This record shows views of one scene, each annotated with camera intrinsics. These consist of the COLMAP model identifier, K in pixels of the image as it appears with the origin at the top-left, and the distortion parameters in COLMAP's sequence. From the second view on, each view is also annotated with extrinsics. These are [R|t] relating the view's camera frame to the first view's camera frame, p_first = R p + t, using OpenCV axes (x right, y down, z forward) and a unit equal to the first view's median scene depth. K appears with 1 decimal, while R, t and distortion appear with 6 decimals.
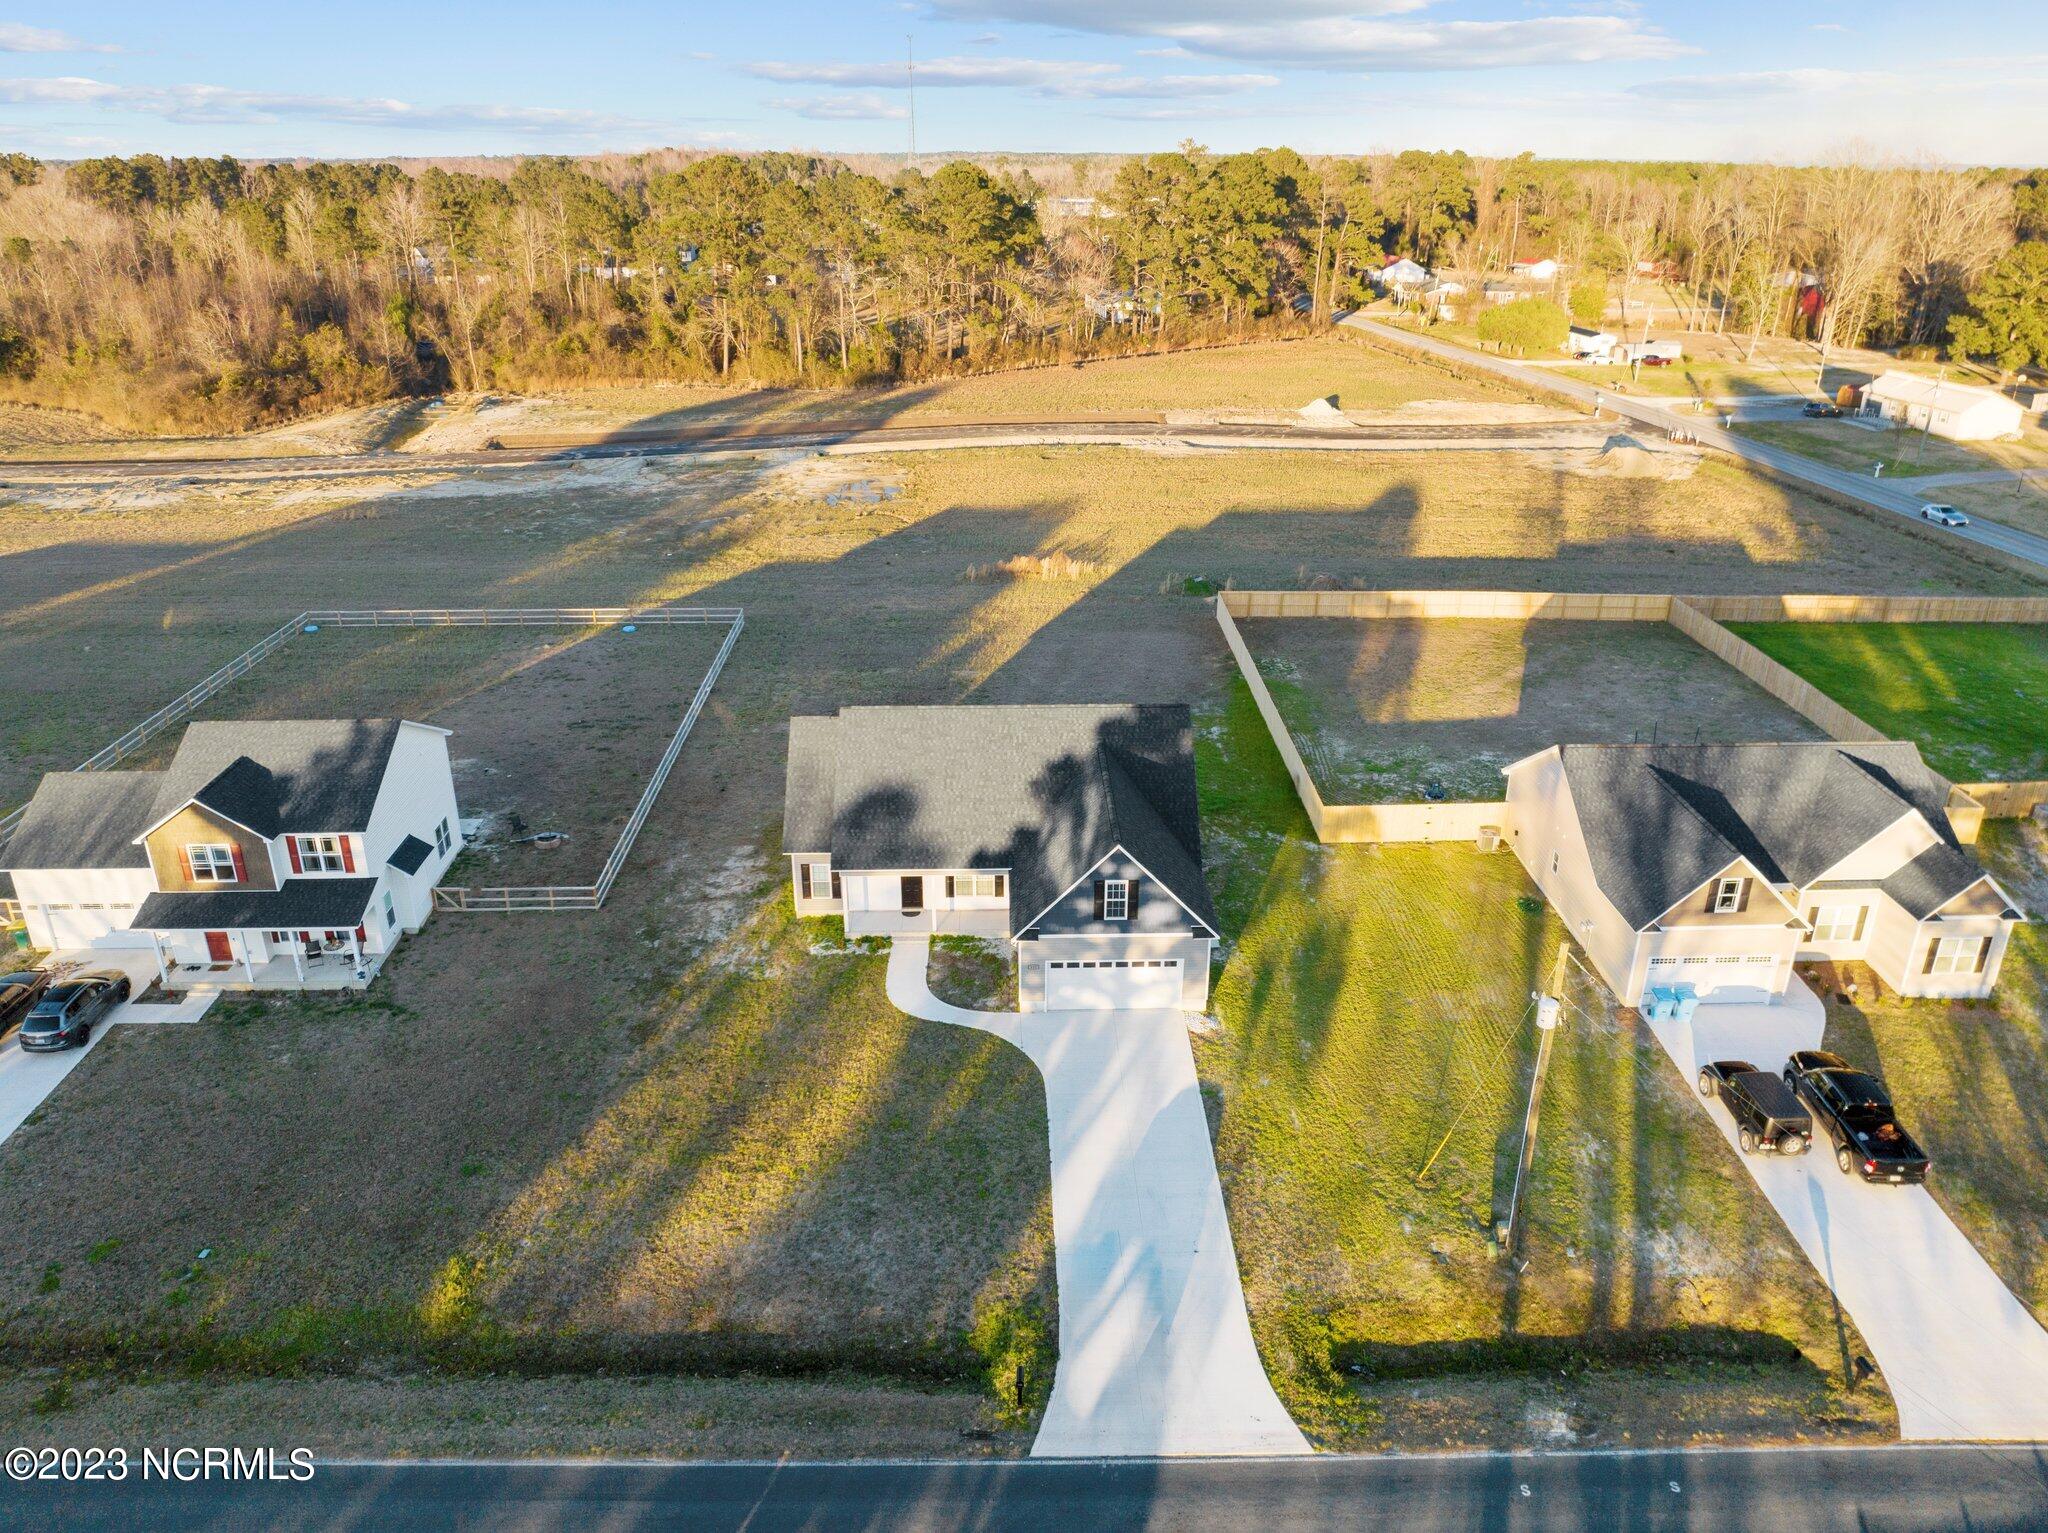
lens RADIAL K [[1462.5, 0, 1020.8], [0, 1462.5, 734.1], [0, 0, 1]] dist [-0.036546, 0.002633]
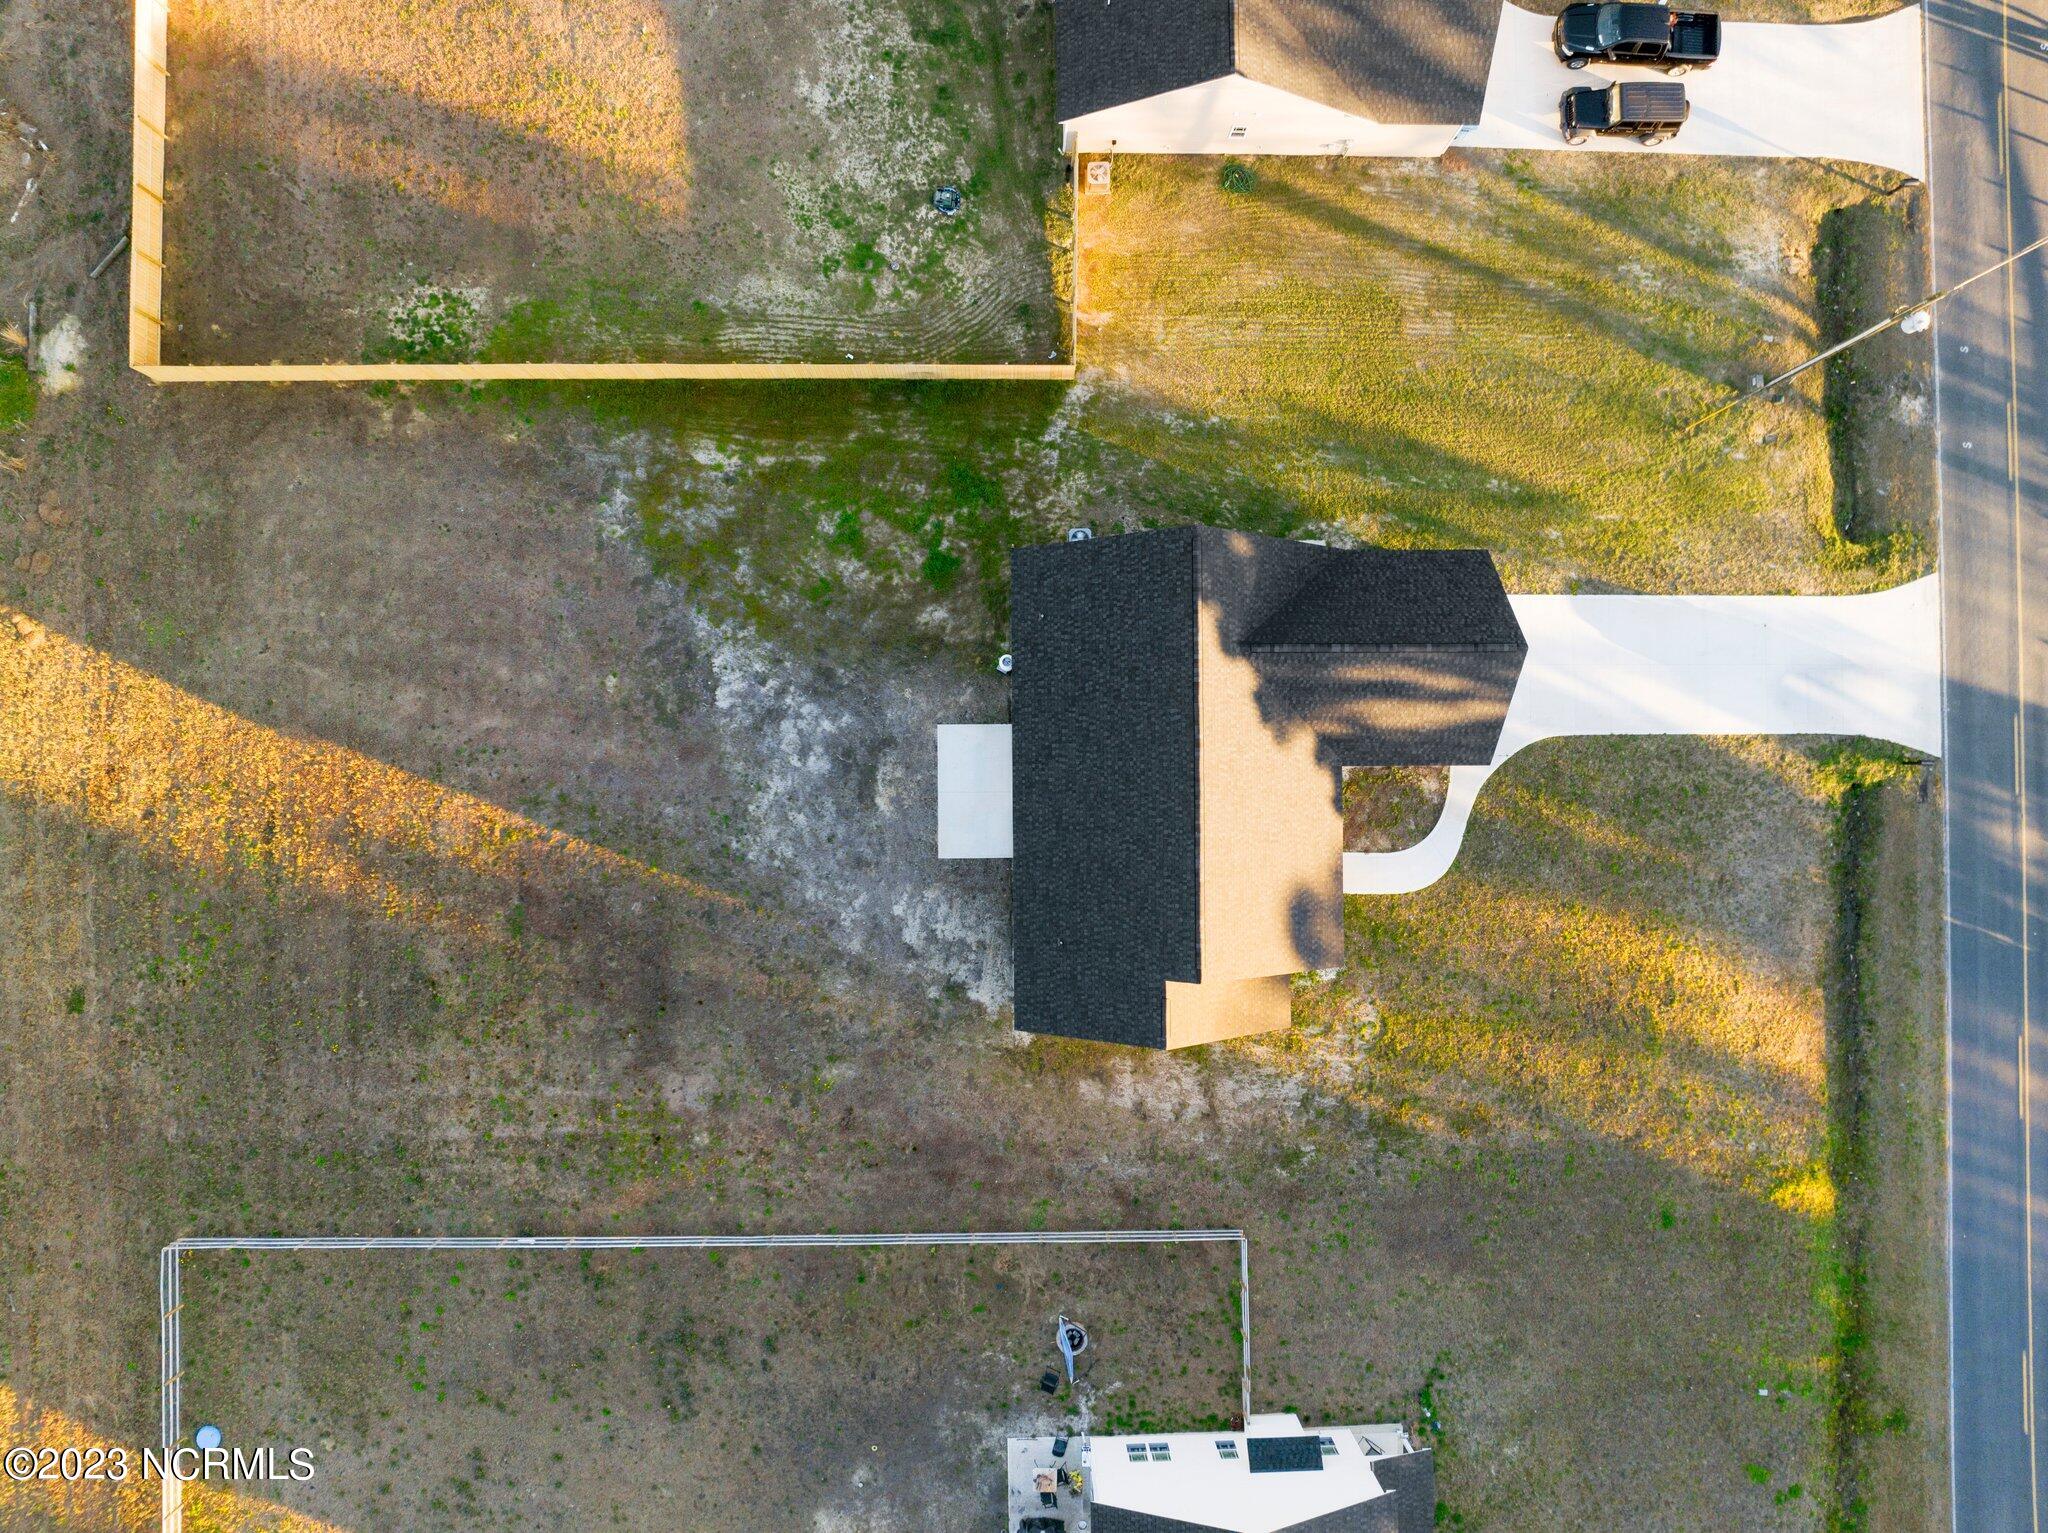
lens RADIAL K [[1462.5, 0, 1020.8], [0, 1462.5, 734.1], [0, 0, 1]] dist [-0.036546, 0.002633]
pose [[0.014558, -0.999822, 0.011985, -0.001208], [0.353809, 0.016362, 0.935175, -1.112321], [-0.935204, -0.009374, 0.353984, 1.192730]]
